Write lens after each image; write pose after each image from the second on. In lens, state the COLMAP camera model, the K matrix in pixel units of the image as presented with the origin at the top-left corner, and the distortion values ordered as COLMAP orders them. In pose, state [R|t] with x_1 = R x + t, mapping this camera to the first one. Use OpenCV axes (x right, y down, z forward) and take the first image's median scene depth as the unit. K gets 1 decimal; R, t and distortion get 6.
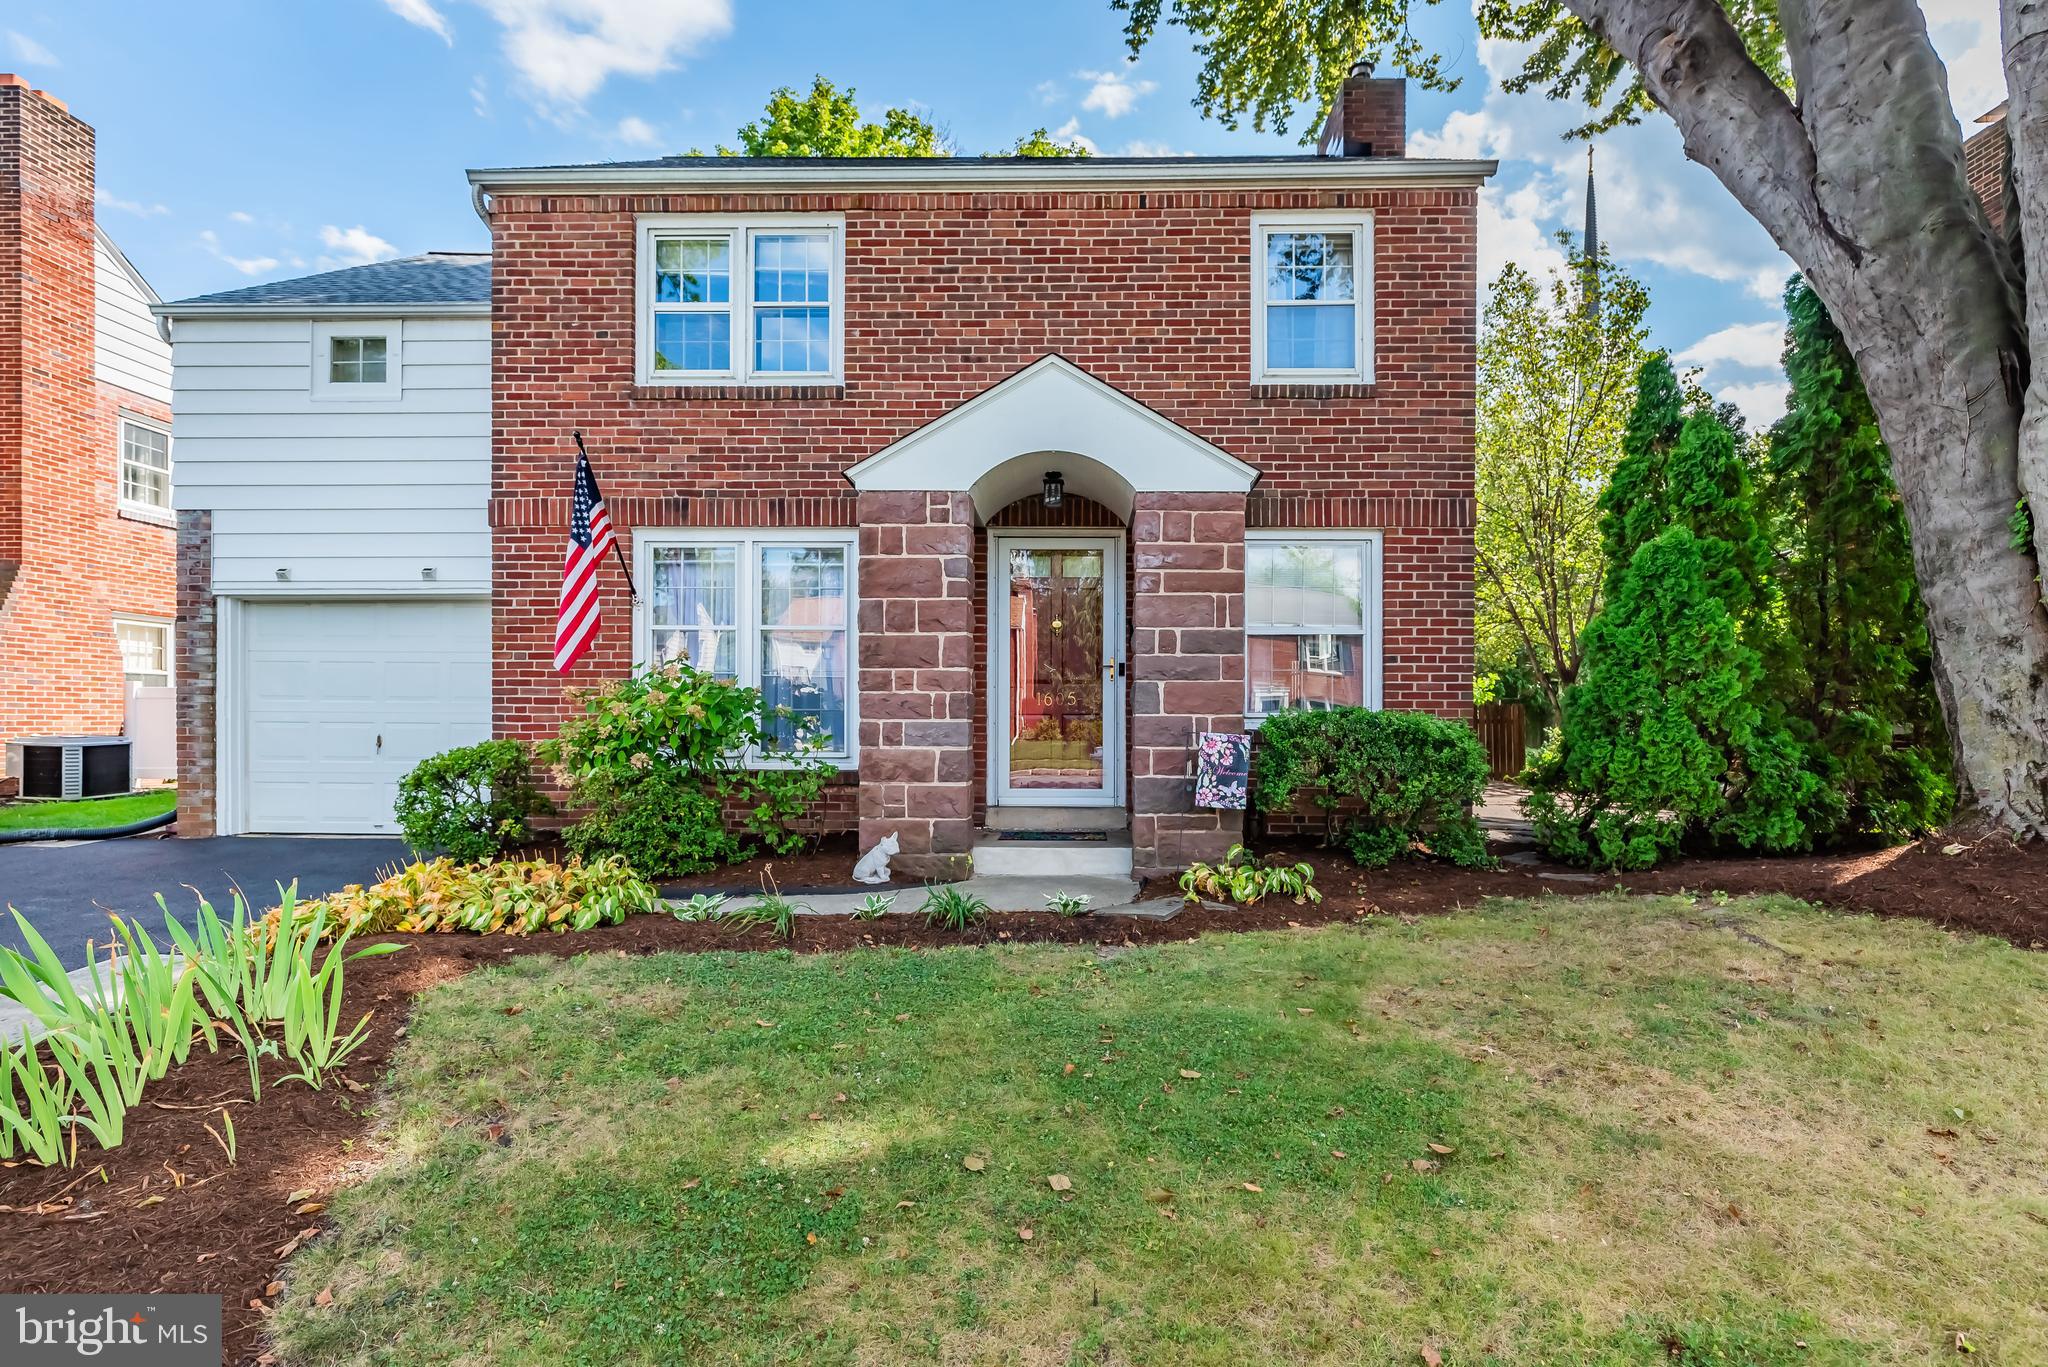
lens RADIAL K [[1004.6, 0, 1052.6], [0, 1004.6, 723.7], [0, 0, 1]] dist [-0.000223, 0.000166]
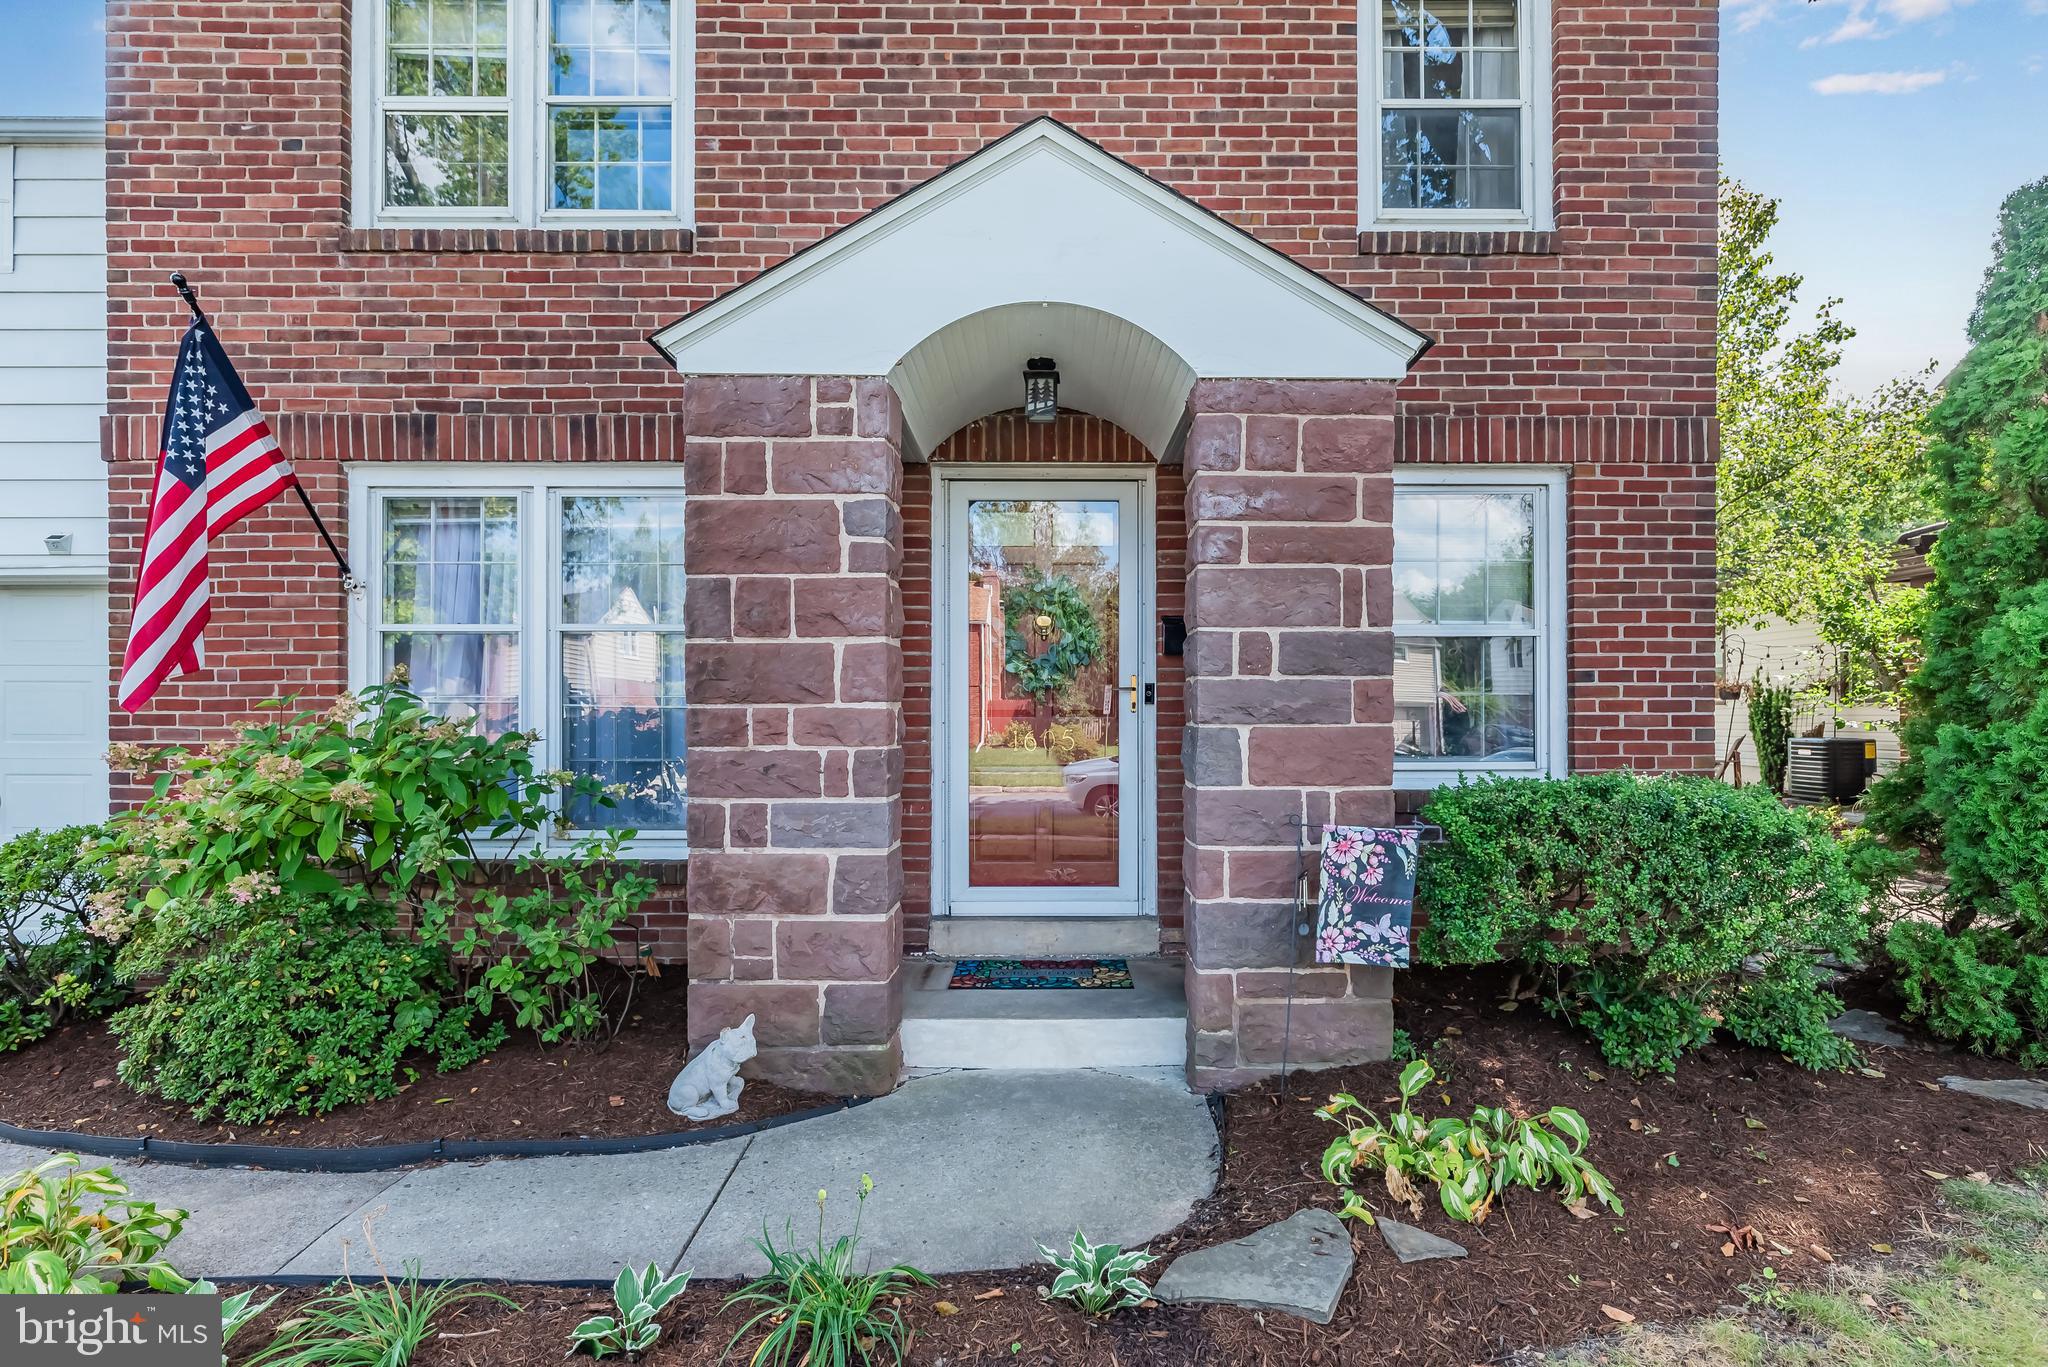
lens RADIAL K [[1004.6, 0, 1051.3], [0, 1004.6, 717.3], [0, 0, 1]] dist [-0.000223, 0.000166]
pose [[0.999547, -0.004756, 0.029726, -0.010636], [0.004809, 0.999987, -0.001691, -0.039237], [-0.029717, 0.001833, 0.999557, 0.386157]]
